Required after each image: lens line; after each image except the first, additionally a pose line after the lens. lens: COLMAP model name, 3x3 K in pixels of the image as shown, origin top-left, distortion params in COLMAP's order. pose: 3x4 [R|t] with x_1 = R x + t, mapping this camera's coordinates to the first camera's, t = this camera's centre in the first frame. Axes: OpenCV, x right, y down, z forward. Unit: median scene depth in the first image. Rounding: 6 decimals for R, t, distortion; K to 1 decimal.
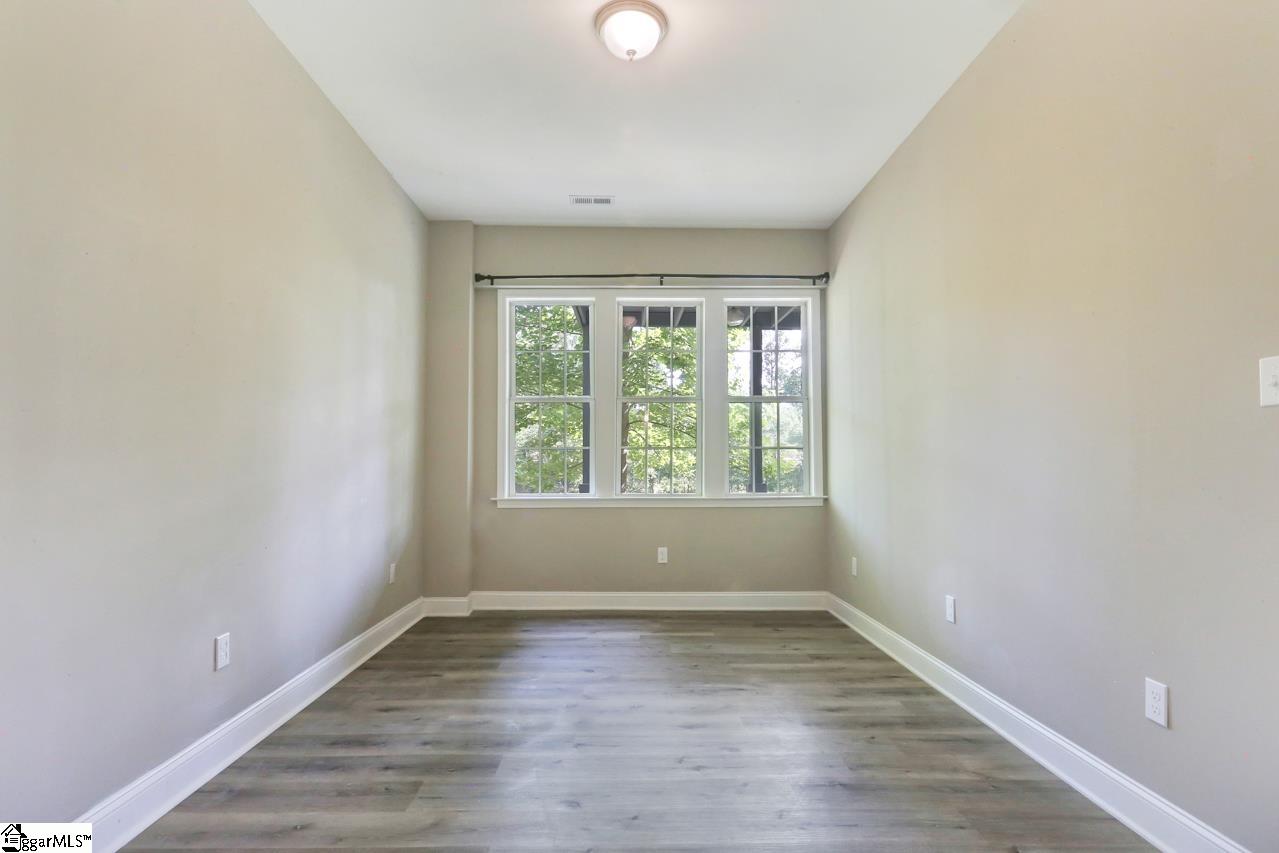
lens RADIAL K [[625.3, 0, 635.5], [0, 625.3, 441.7], [0, 0, 1]] dist [-0.004085, 0.000908]
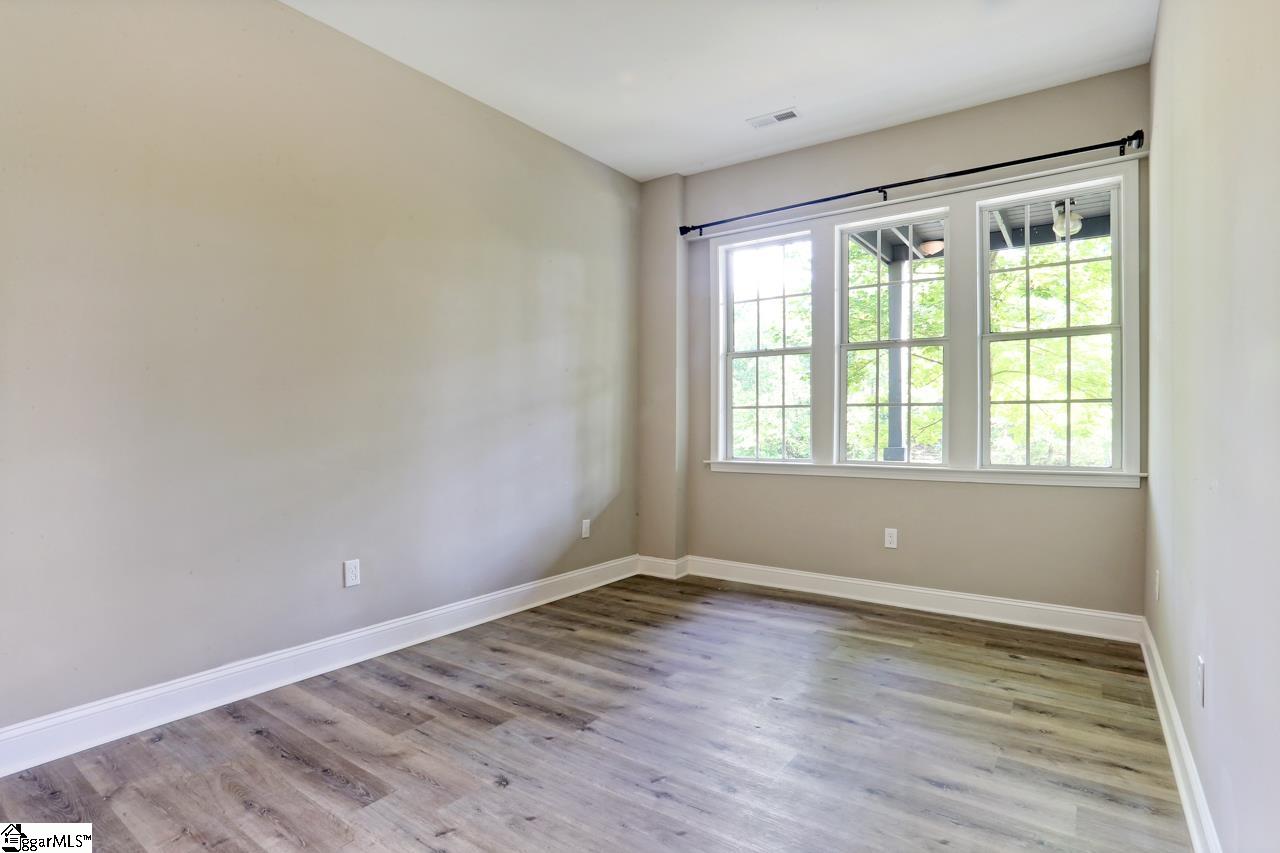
lens RADIAL K [[642.4, 0, 640.0], [0, 642.4, 426.5], [0, 0, 1]] dist [-0.079017, 0.042986]
pose [[0.804011, 0.002315, -0.594610, 0.344963], [0.020662, 0.999280, 0.031828, 0.006867], [0.594256, -0.037876, 0.803384, 0.204519]]
